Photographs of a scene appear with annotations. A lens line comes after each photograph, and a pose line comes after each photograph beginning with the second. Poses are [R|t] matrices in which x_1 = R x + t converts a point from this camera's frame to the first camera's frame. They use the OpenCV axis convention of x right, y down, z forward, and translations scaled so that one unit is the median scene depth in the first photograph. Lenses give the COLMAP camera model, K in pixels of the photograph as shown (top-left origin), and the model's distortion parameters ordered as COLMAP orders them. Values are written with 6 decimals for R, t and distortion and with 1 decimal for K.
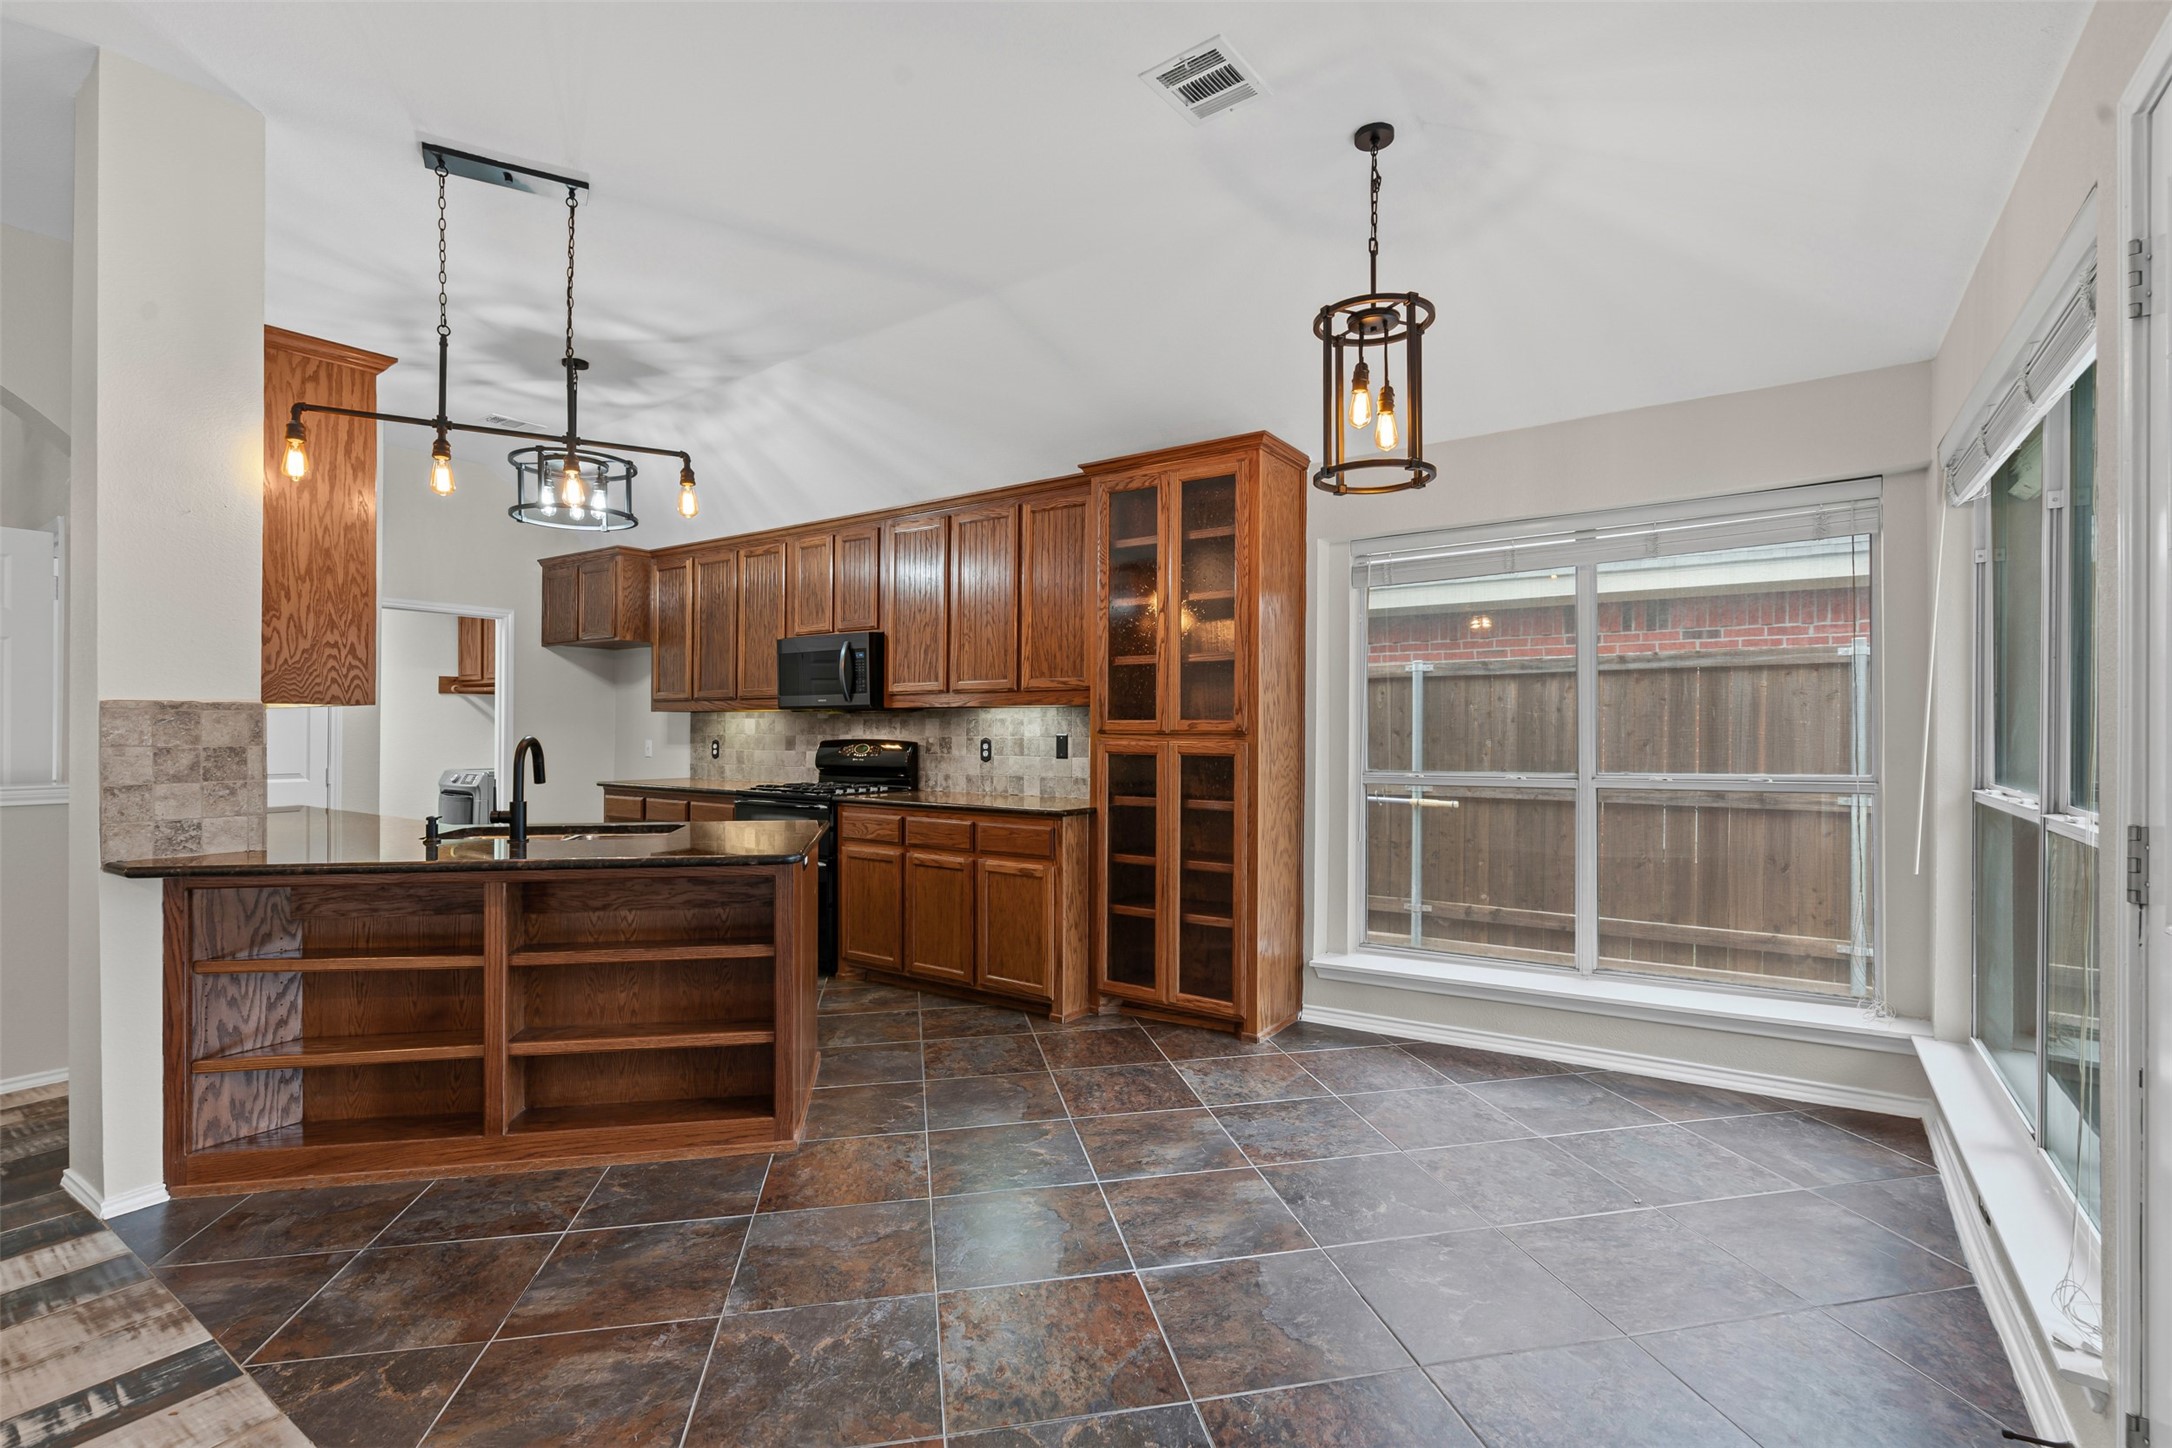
lens RADIAL K [[984.3, 0, 1086.0], [0, 984.3, 724.0], [0, 0, 1]] dist [-0.010420, 0.005644]
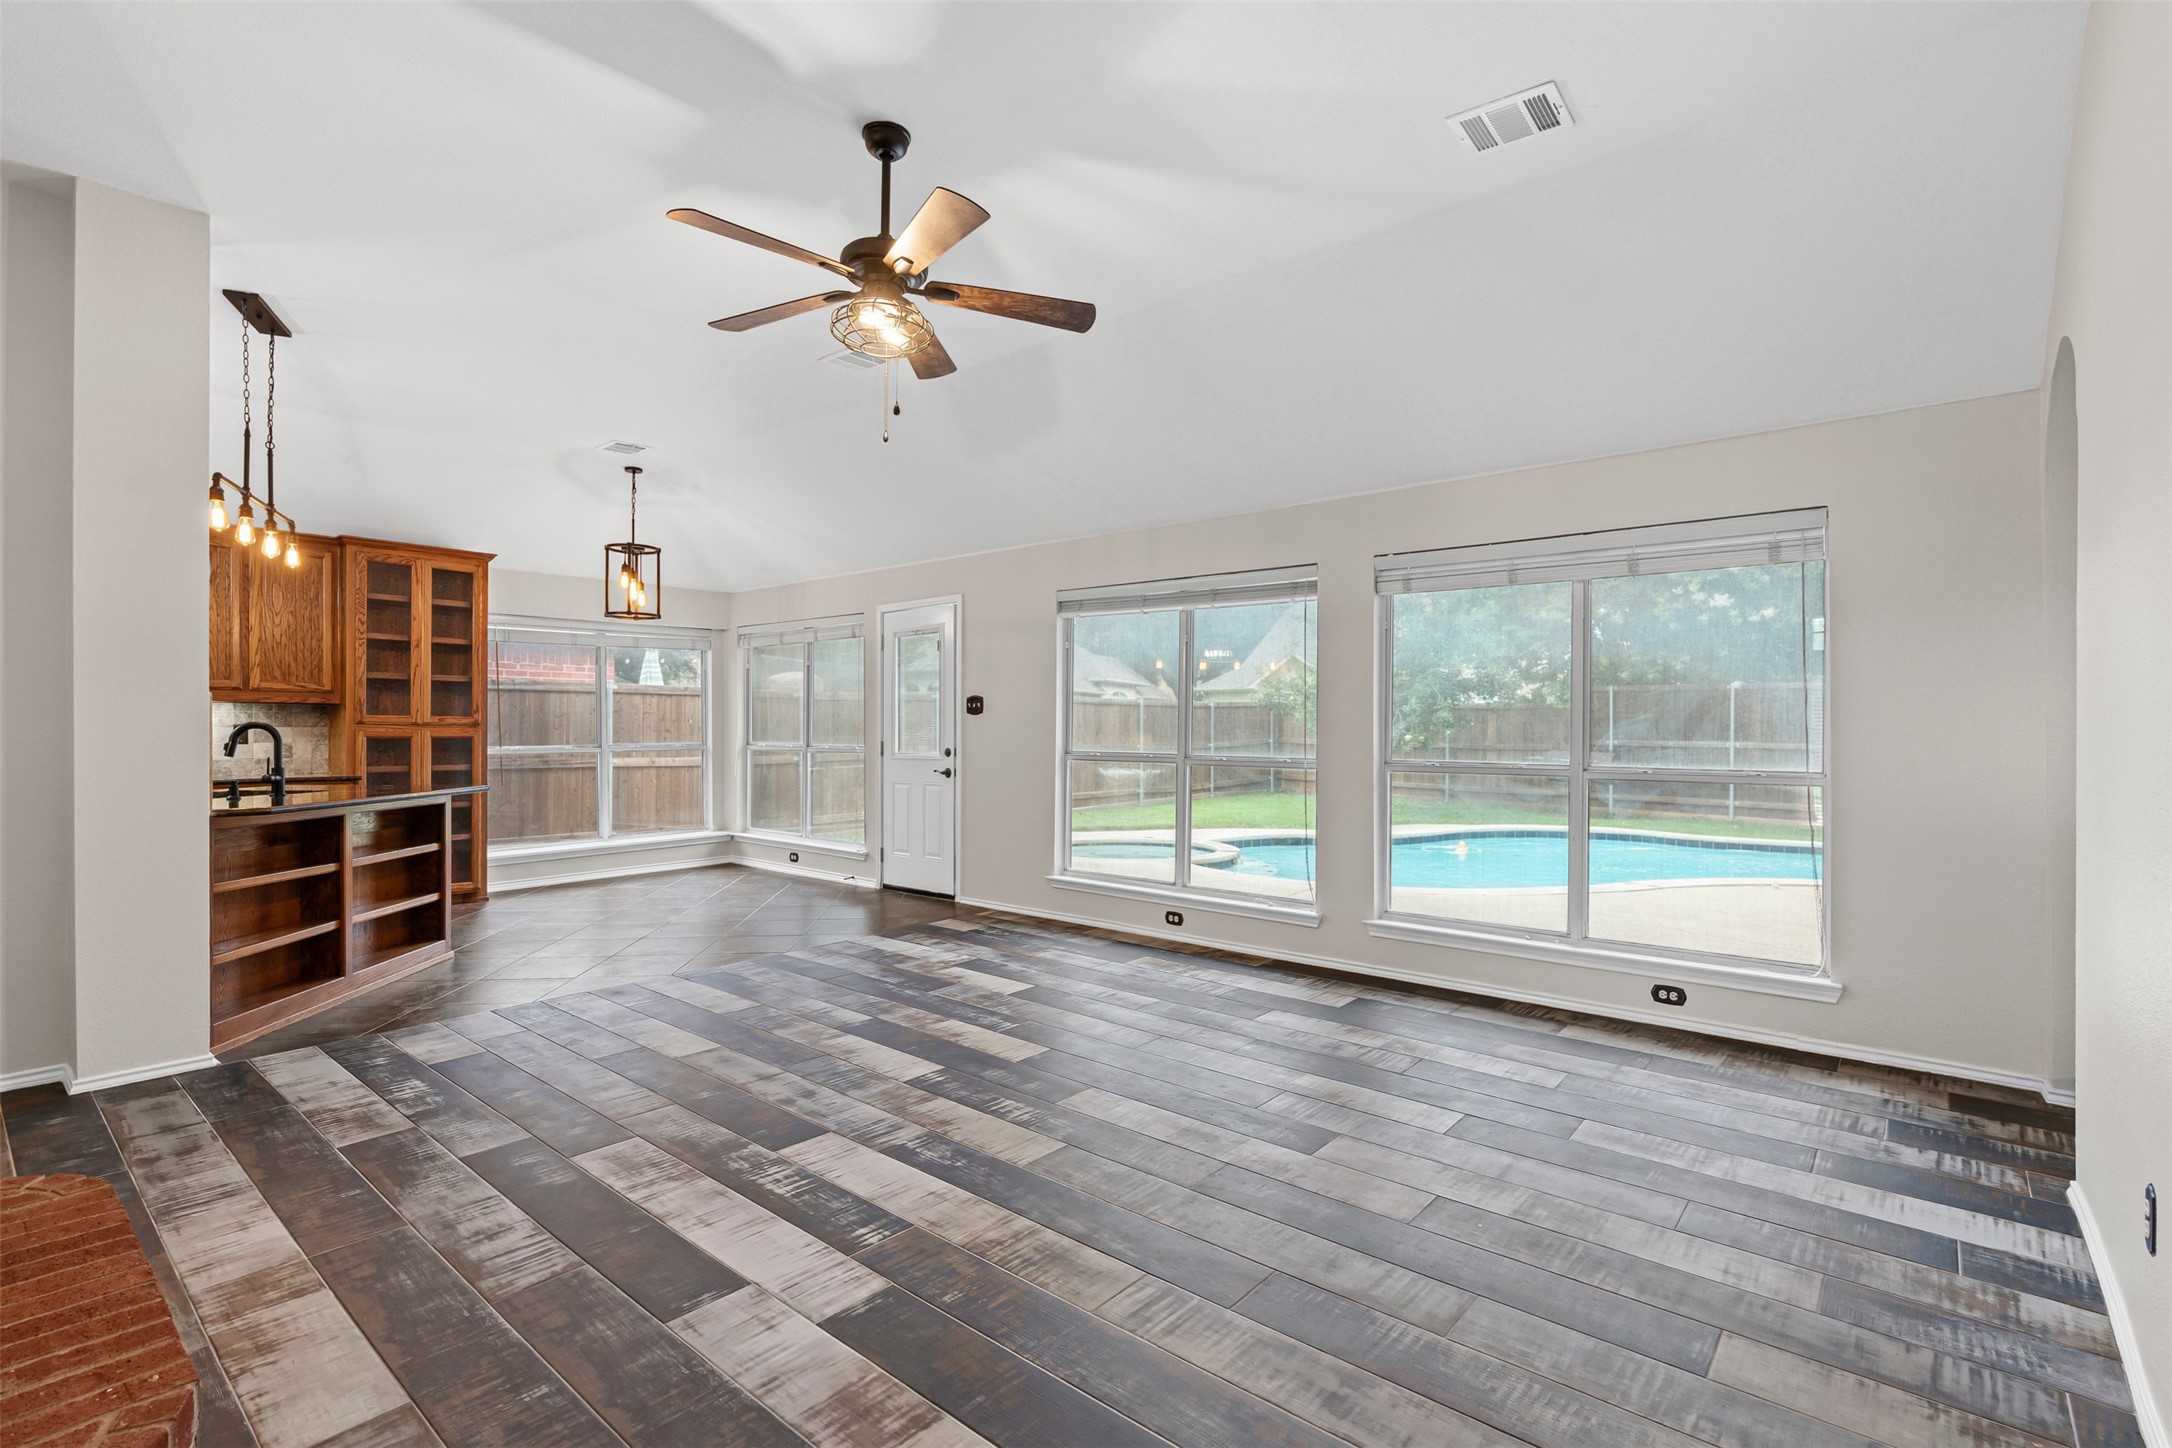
lens RADIAL K [[996.9, 0, 1095.5], [0, 996.9, 718.3], [0, 0, 1]] dist [-0.011089, 0.006198]
pose [[0.090825, 0.014966, 0.995754, -1.383937], [-0.007951, 0.999866, -0.014303, 0.013502], [-0.995835, -0.006618, 0.090932, -0.222975]]
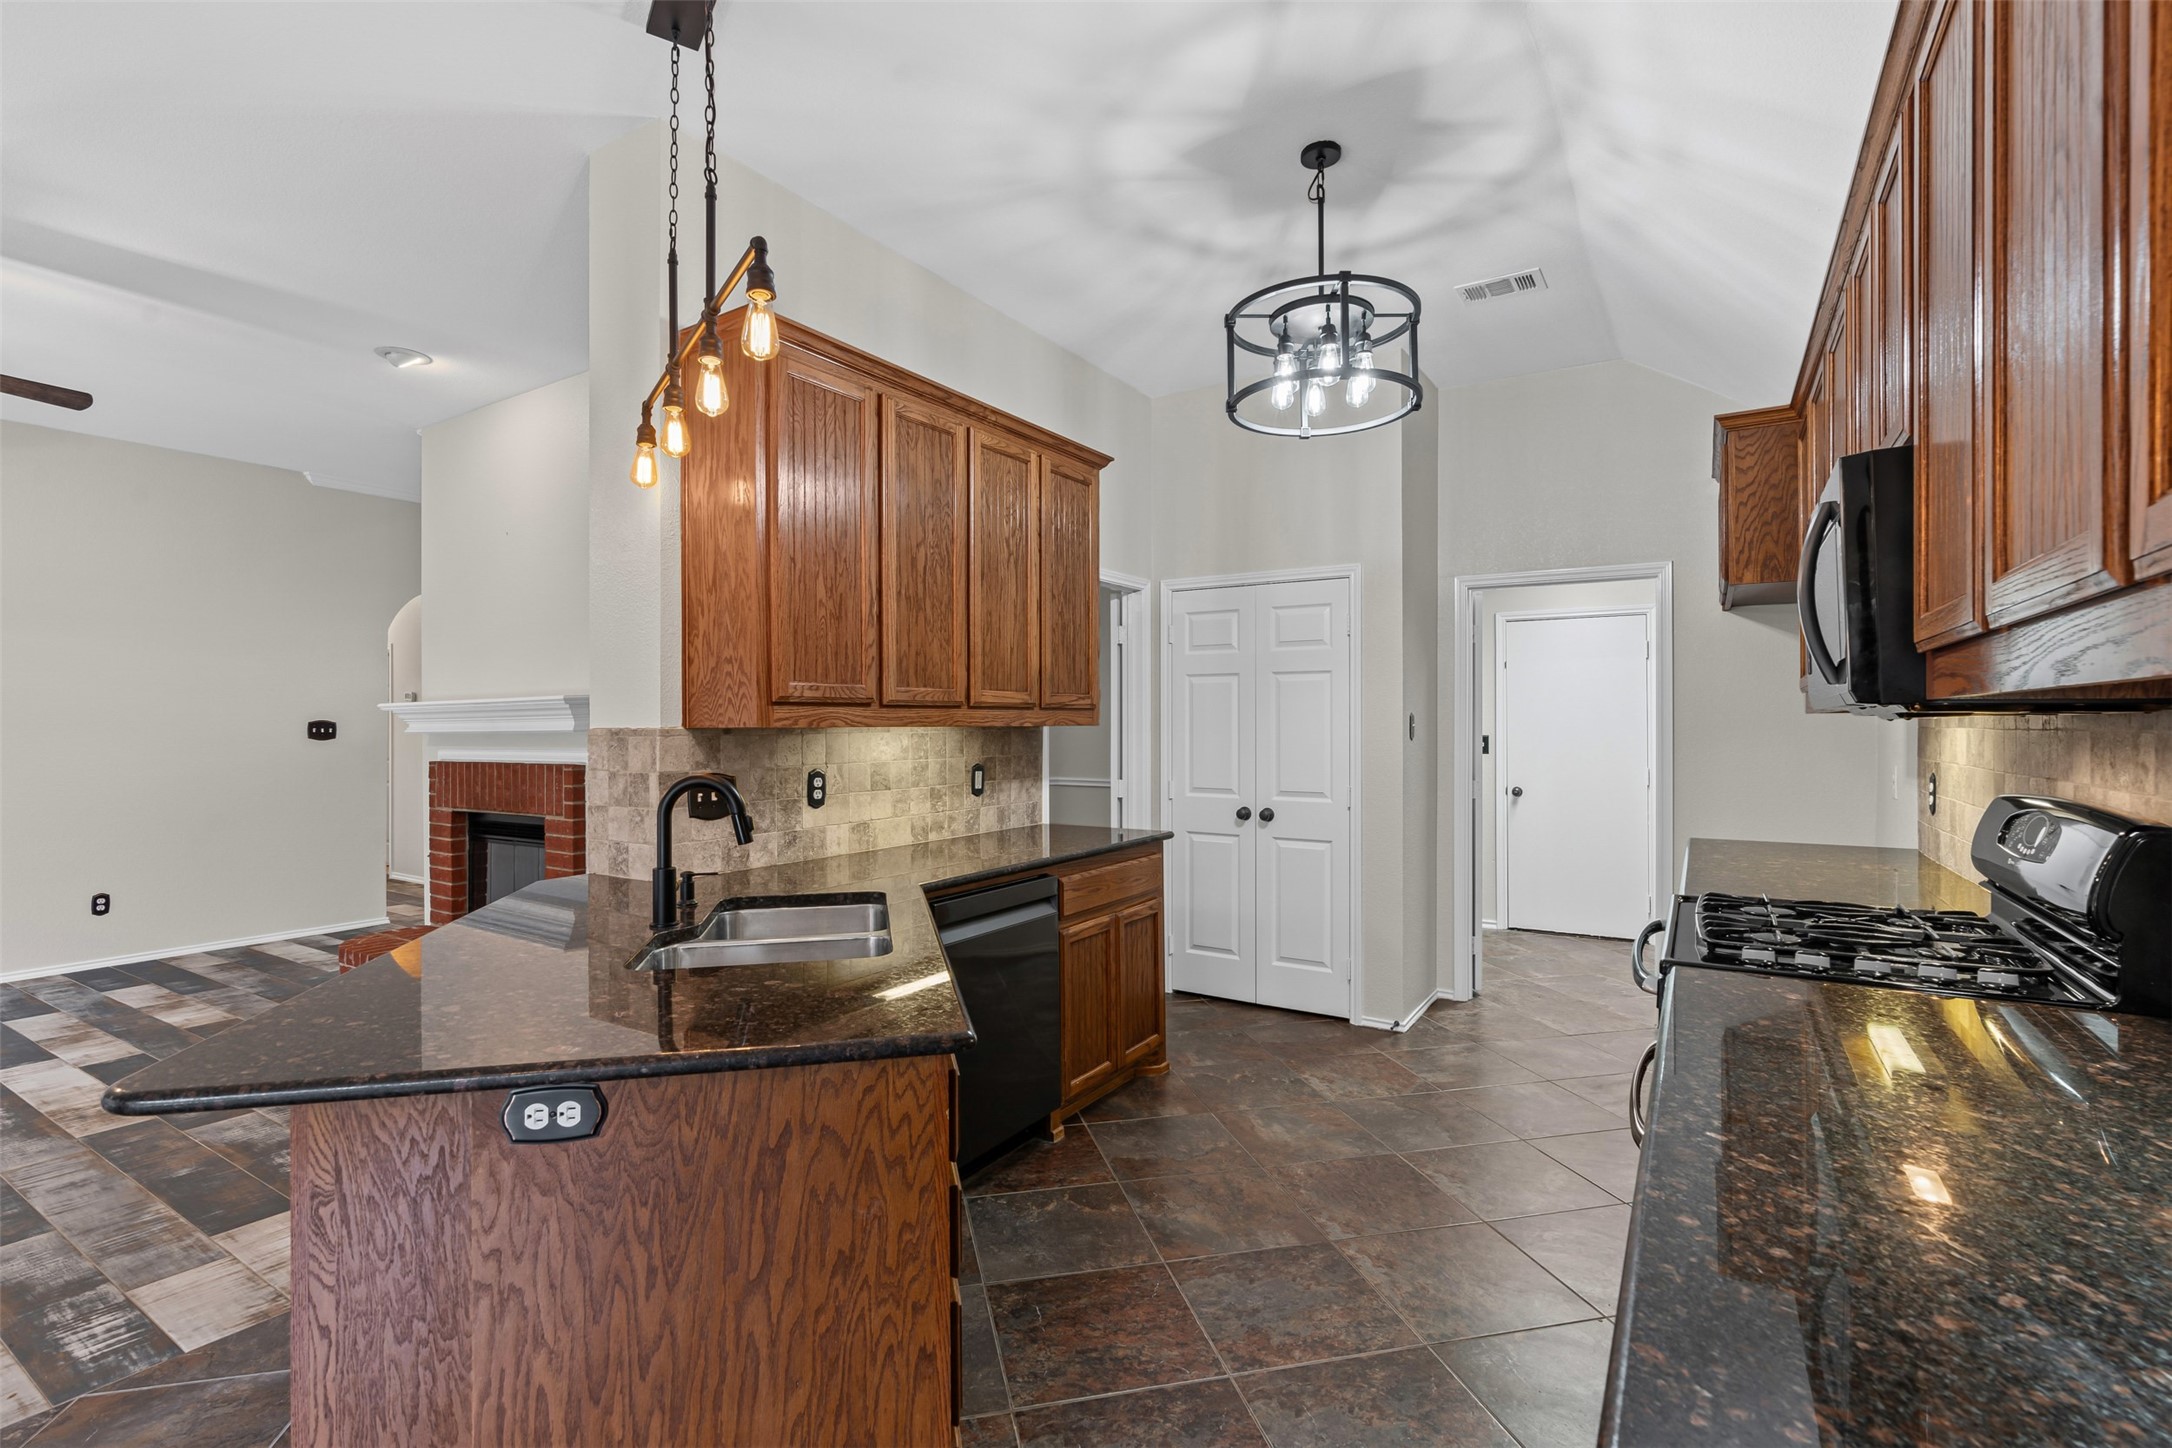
lens RADIAL K [[996.9, 0, 1095.5], [0, 996.9, 718.3], [0, 0, 1]] dist [-0.011089, 0.006198]
pose [[0.042536, -0.007354, -0.999068, 0.099213], [0.008653, 0.999938, -0.006992, -0.013870], [0.999057, -0.008347, 0.042597, 0.924529]]
